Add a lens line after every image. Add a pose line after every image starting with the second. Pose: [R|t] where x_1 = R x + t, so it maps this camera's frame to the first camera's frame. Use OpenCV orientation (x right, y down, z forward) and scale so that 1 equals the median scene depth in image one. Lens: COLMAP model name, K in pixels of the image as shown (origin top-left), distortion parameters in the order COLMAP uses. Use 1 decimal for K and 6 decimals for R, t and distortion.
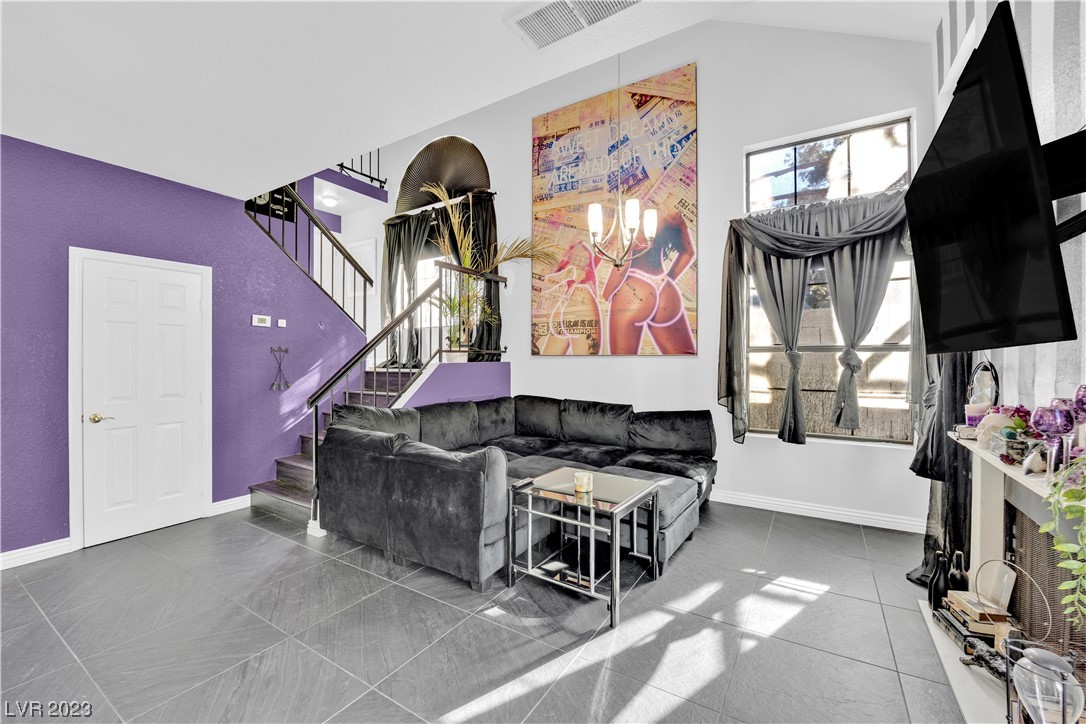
lens RADIAL K [[438.9, 0, 534.9], [0, 438.9, 357.8], [0, 0, 1]] dist [-0.019087, -0.002682]
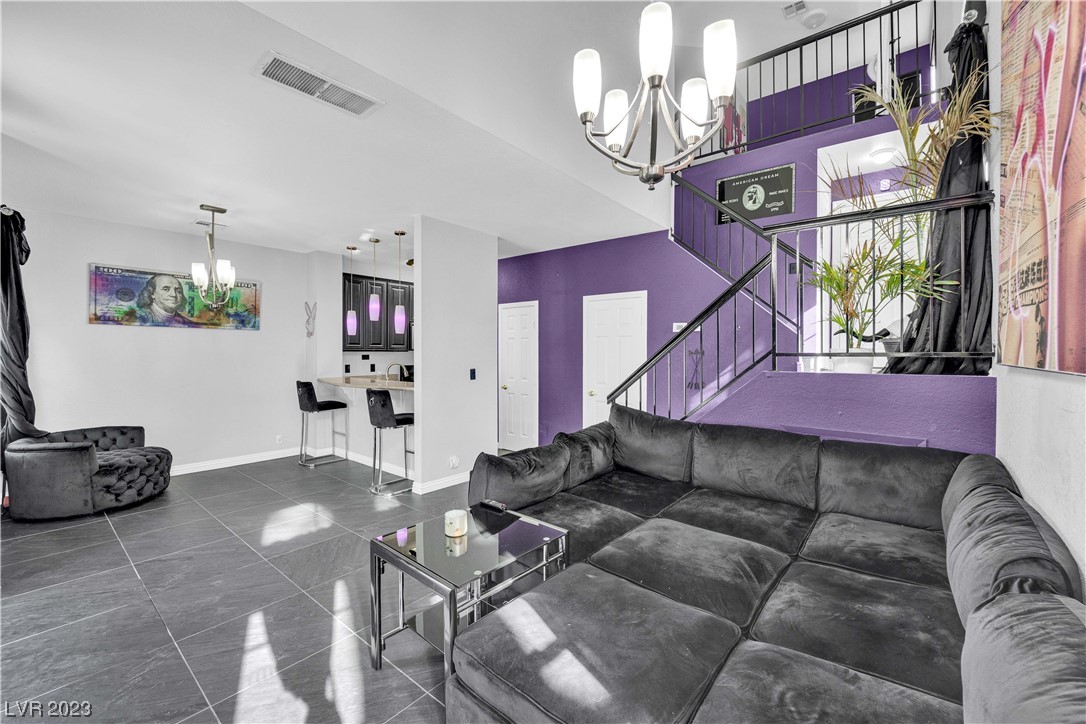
lens RADIAL K [[438.9, 0, 559.2], [0, 438.9, 351.9], [0, 0, 1]] dist [-0.019087, -0.002682]
pose [[-0.110918, 0.000078, -0.993830, 0.551803], [-0.004296, 0.999991, 0.000558, -0.019418], [0.993820, 0.004331, -0.110916, 0.801609]]
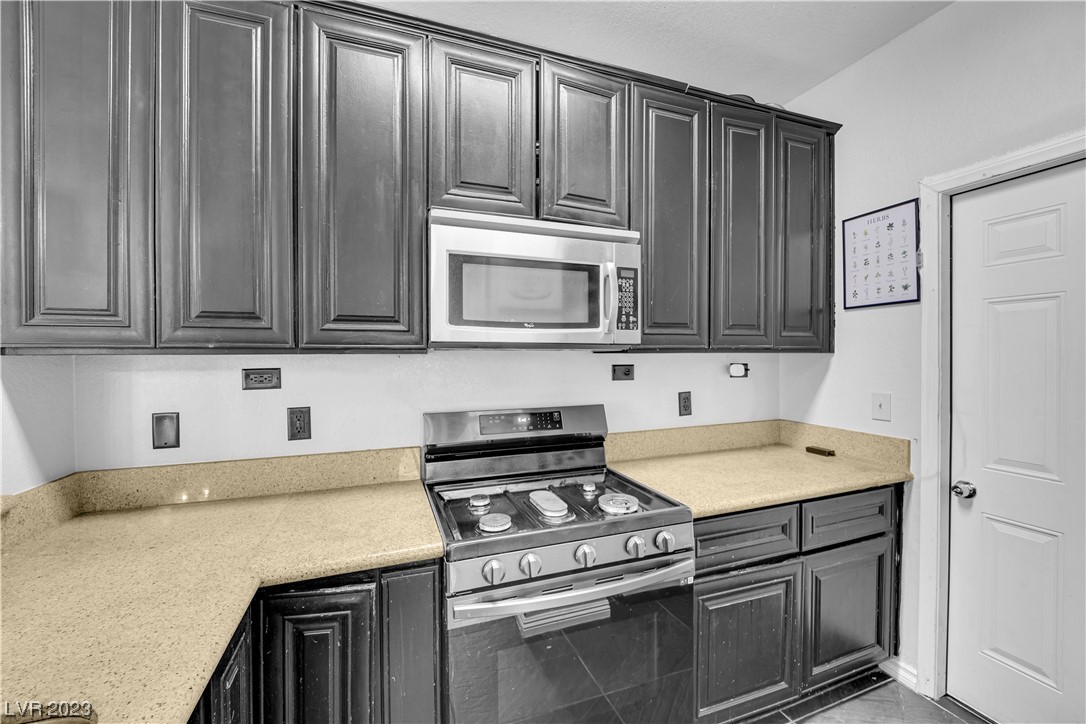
lens RADIAL K [[438.9, 0, 547.7], [0, 438.9, 355.4], [0, 0, 1]] dist [-0.019087, -0.002682]
pose [[-0.608774, 0.004825, -0.793329, -0.850977], [0.003333, 0.999988, 0.003524, -0.015928], [0.793337, -0.000498, -0.608783, 0.326212]]
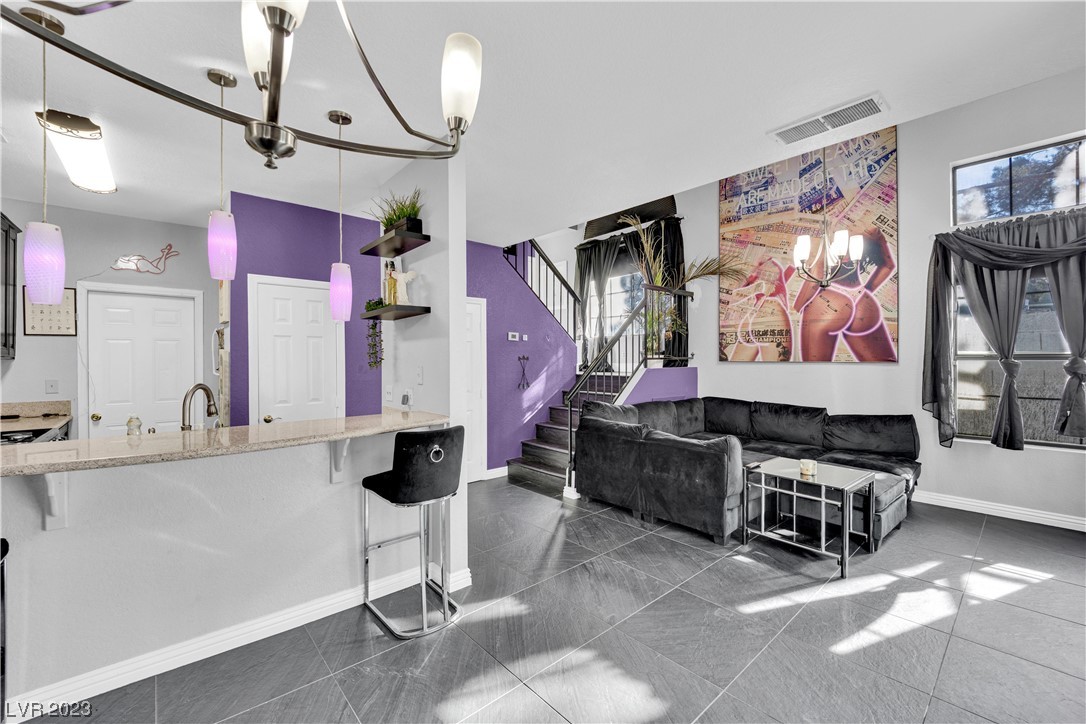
lens RADIAL K [[438.9, 0, 537.2], [0, 438.9, 359.5], [0, 0, 1]] dist [-0.019087, -0.002682]
pose [[0.959806, -0.000086, -0.280665, -0.180657], [0.000443, 0.999999, 0.001207, -0.015525], [0.280665, -0.001283, 0.959805, -0.259202]]
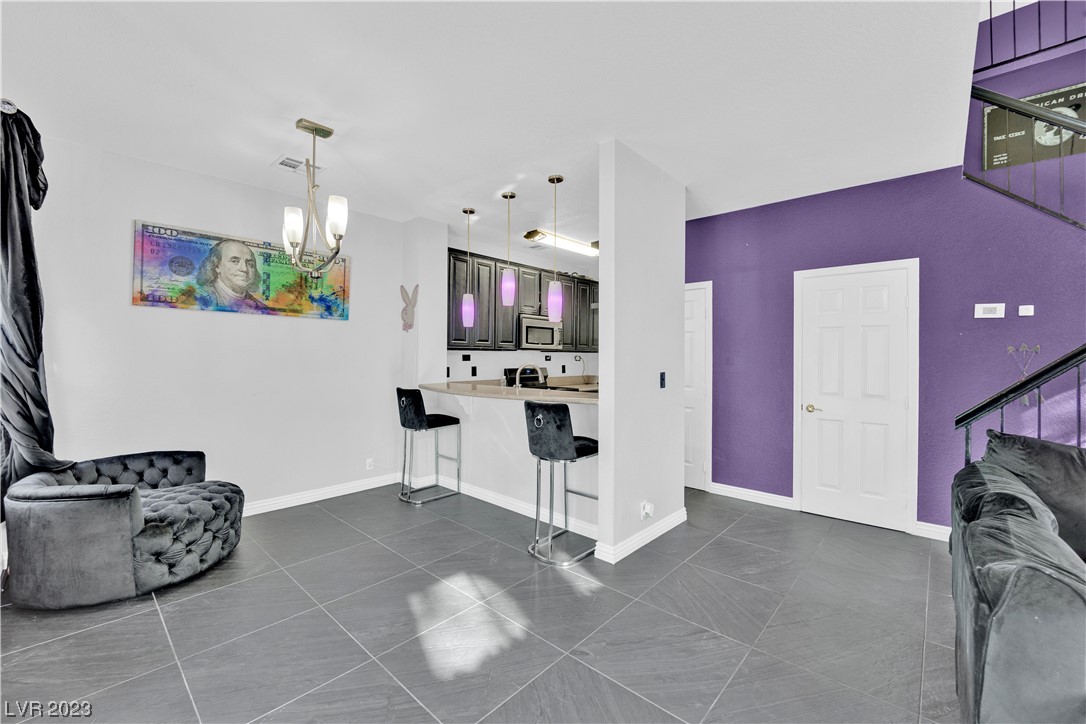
lens RADIAL K [[438.9, 0, 553.4], [0, 438.9, 353.1], [0, 0, 1]] dist [-0.019087, -0.002682]
pose [[-0.169947, -0.010093, -0.985401, 0.237959], [-0.007112, 0.999934, -0.009016, 0.001141], [0.985428, 0.005476, -0.170008, 0.371124]]
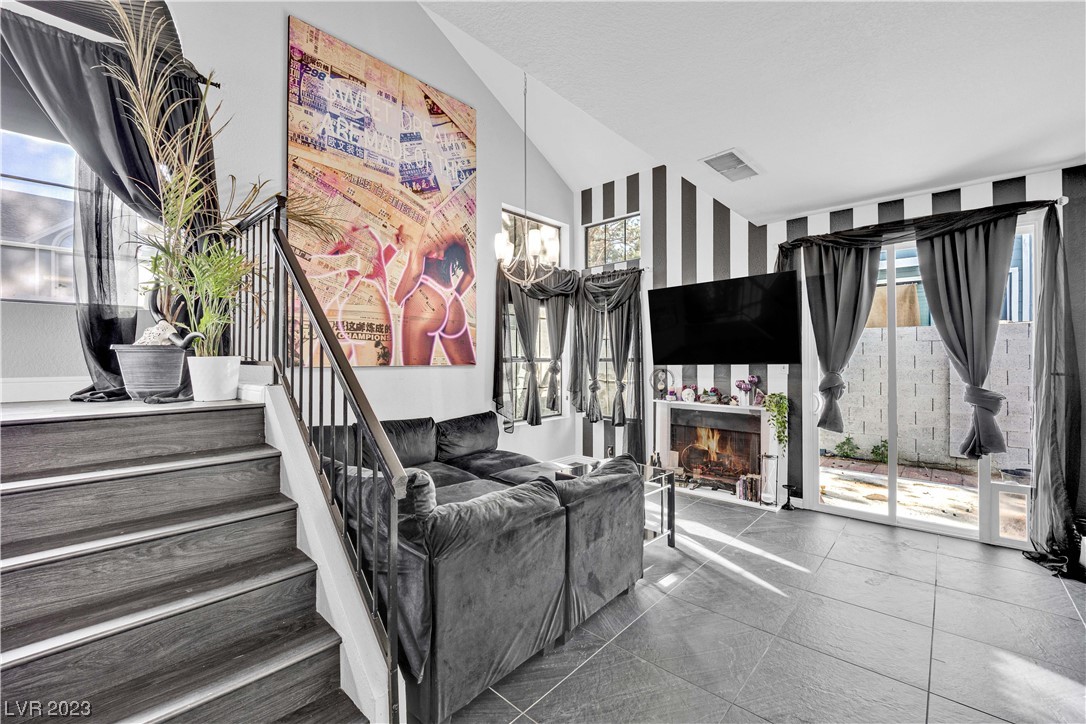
lens RADIAL K [[438.9, 0, 551.1], [0, 438.9, 361.6], [0, 0, 1]] dist [-0.019087, -0.002682]
pose [[0.171430, -0.003915, 0.985188, -0.764733], [0.002206, 0.999991, 0.003590, -0.020141], [-0.985194, 0.001557, 0.171437, 0.633997]]
